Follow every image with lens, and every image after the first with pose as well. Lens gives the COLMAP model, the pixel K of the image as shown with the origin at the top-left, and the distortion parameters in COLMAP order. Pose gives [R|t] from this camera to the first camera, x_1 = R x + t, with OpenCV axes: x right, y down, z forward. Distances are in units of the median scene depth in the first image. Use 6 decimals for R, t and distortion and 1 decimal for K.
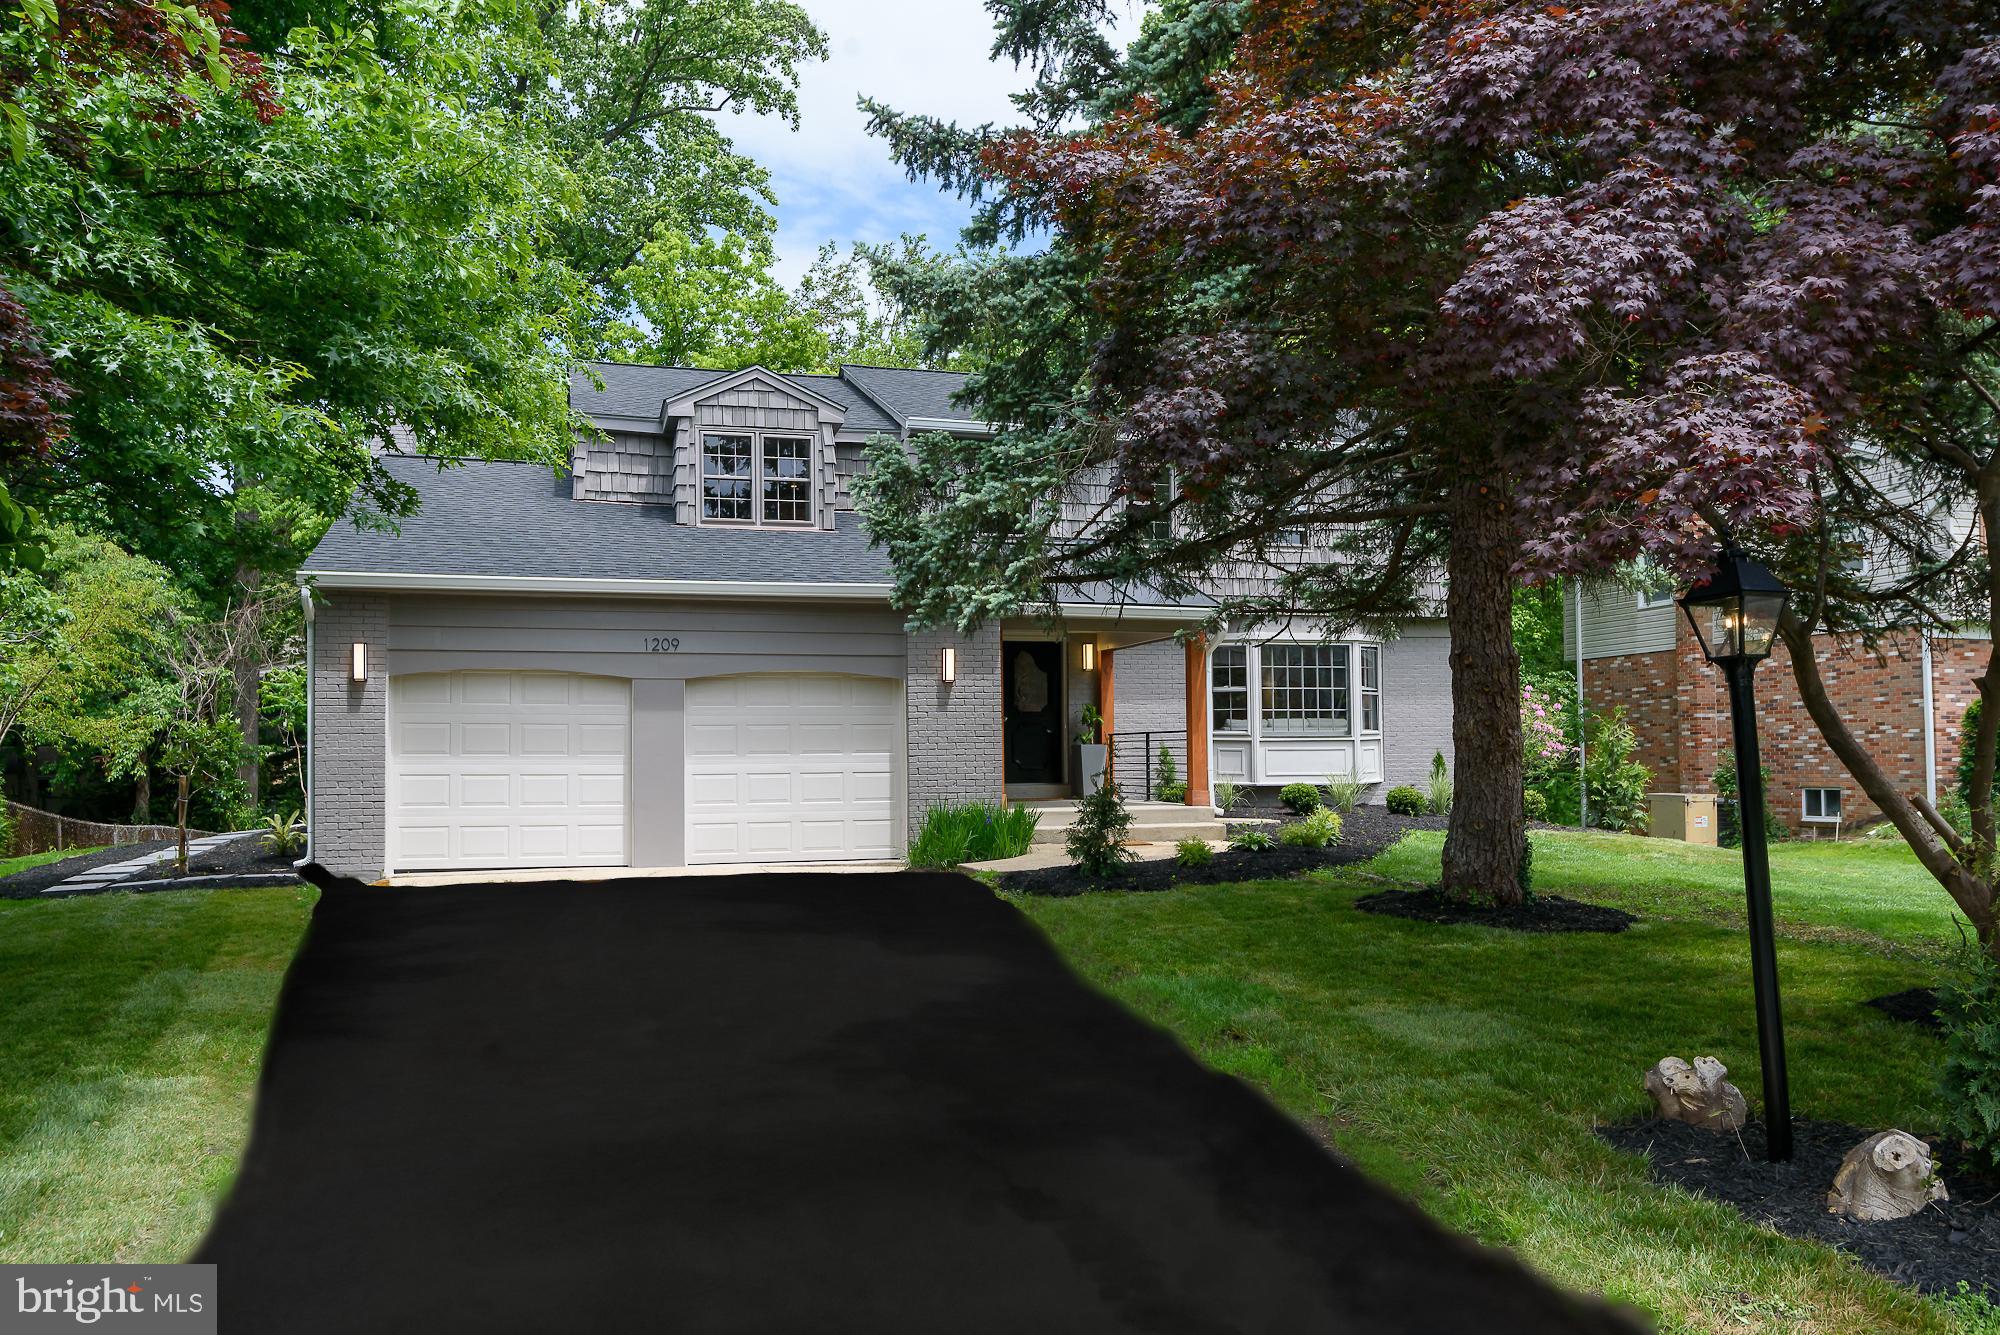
lens RADIAL K [[1504.2, 0, 1000.0], [0, 1504.2, 667.5], [0, 0, 1]] dist [0.002435, 0.000414]
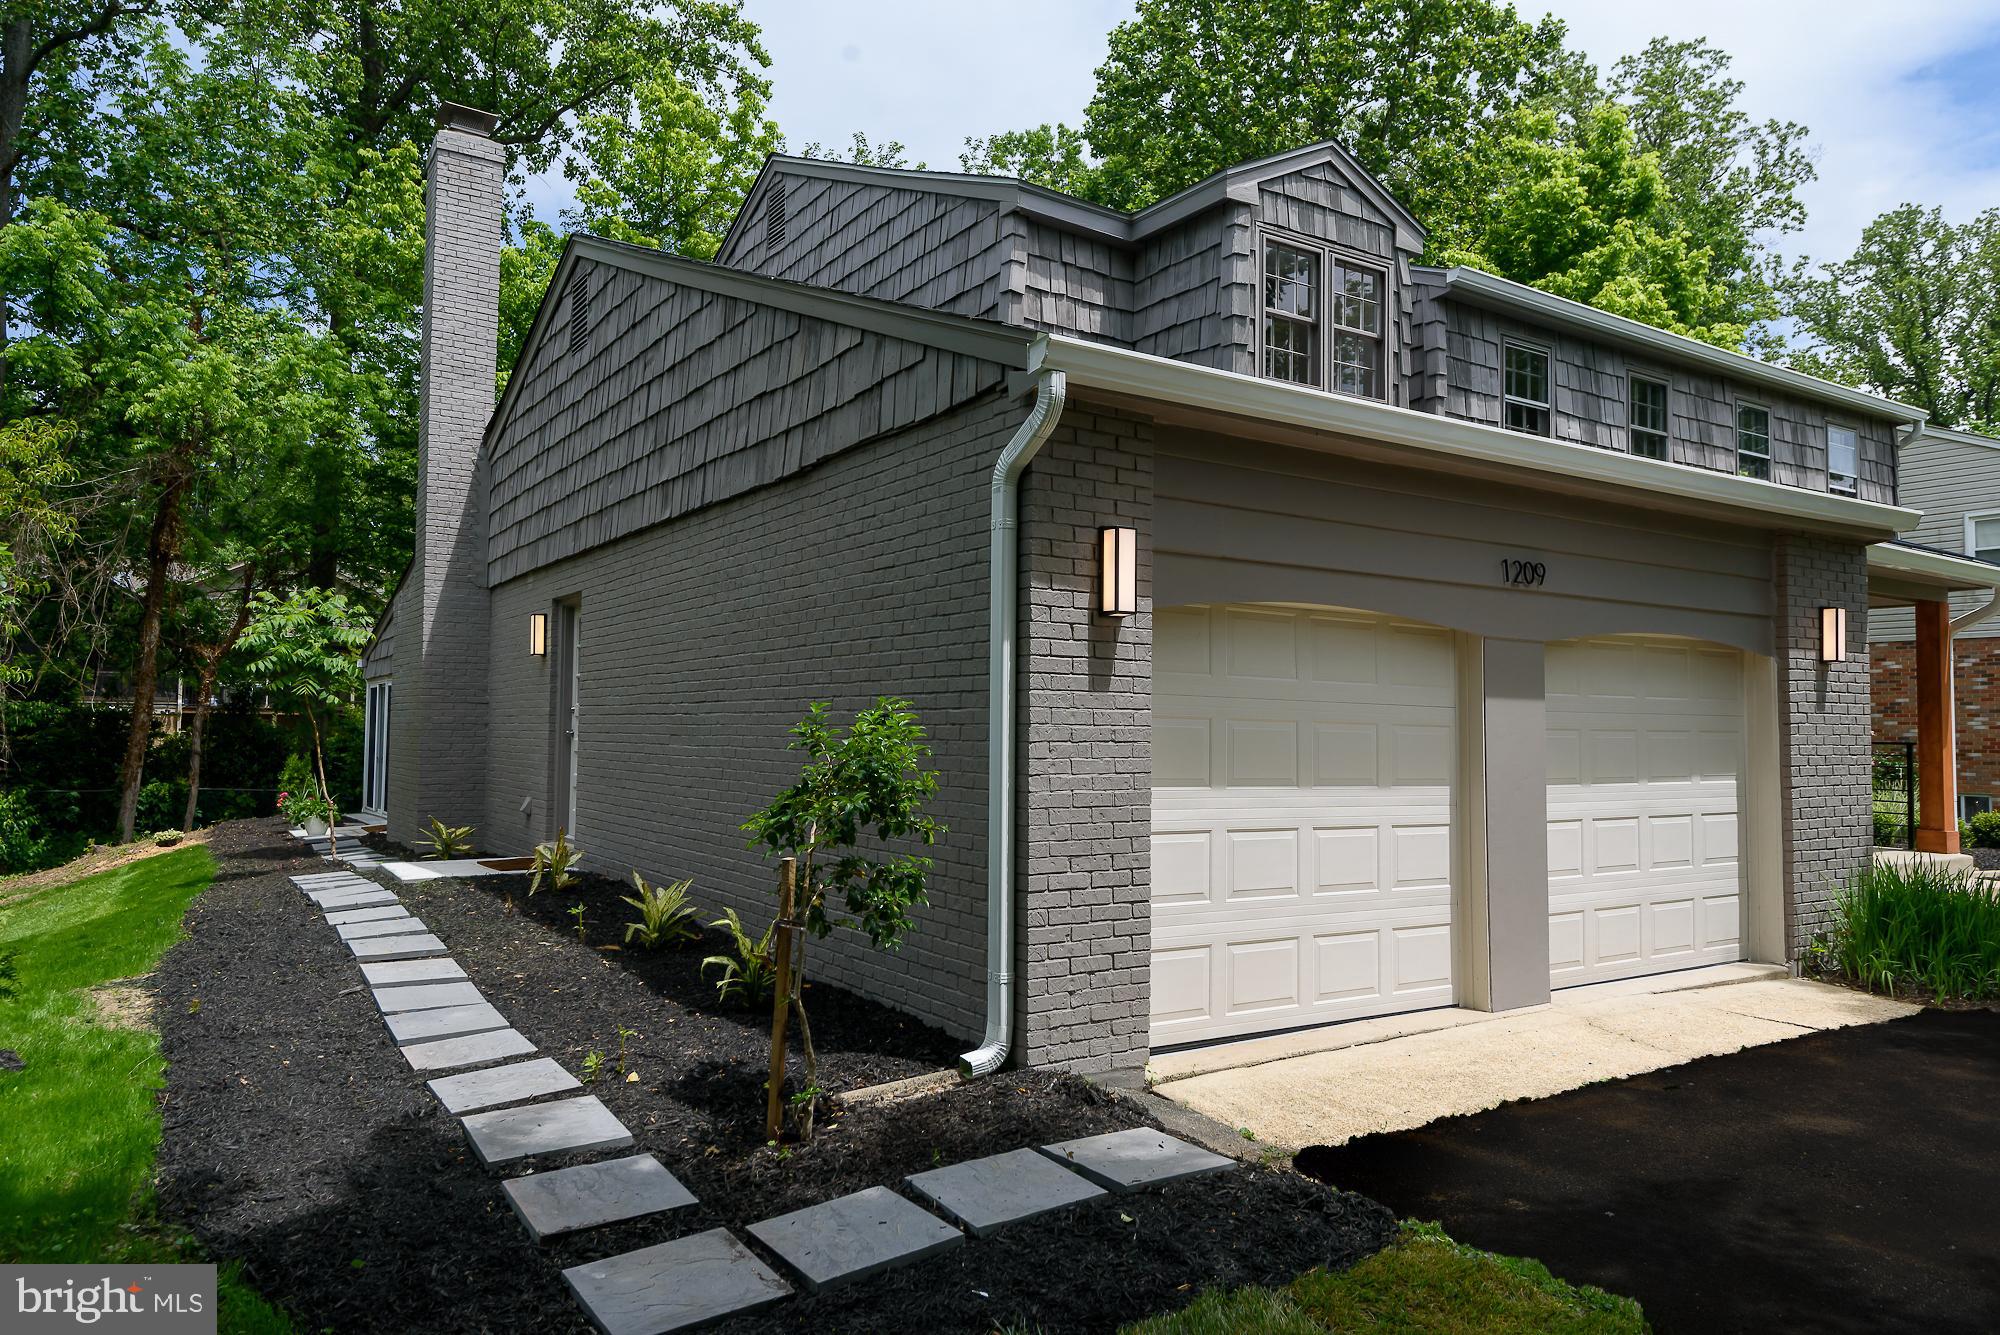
lens RADIAL K [[1330.2, 0, 1000.0], [0, 1330.2, 667.5], [0, 0, 1]] dist [-0.002720, -0.000637]
pose [[0.952806, 0.032699, 0.301814, -0.514729], [-0.035721, 0.999352, 0.004496, 0.020350], [-0.301472, -0.015065, 0.953356, 0.593316]]
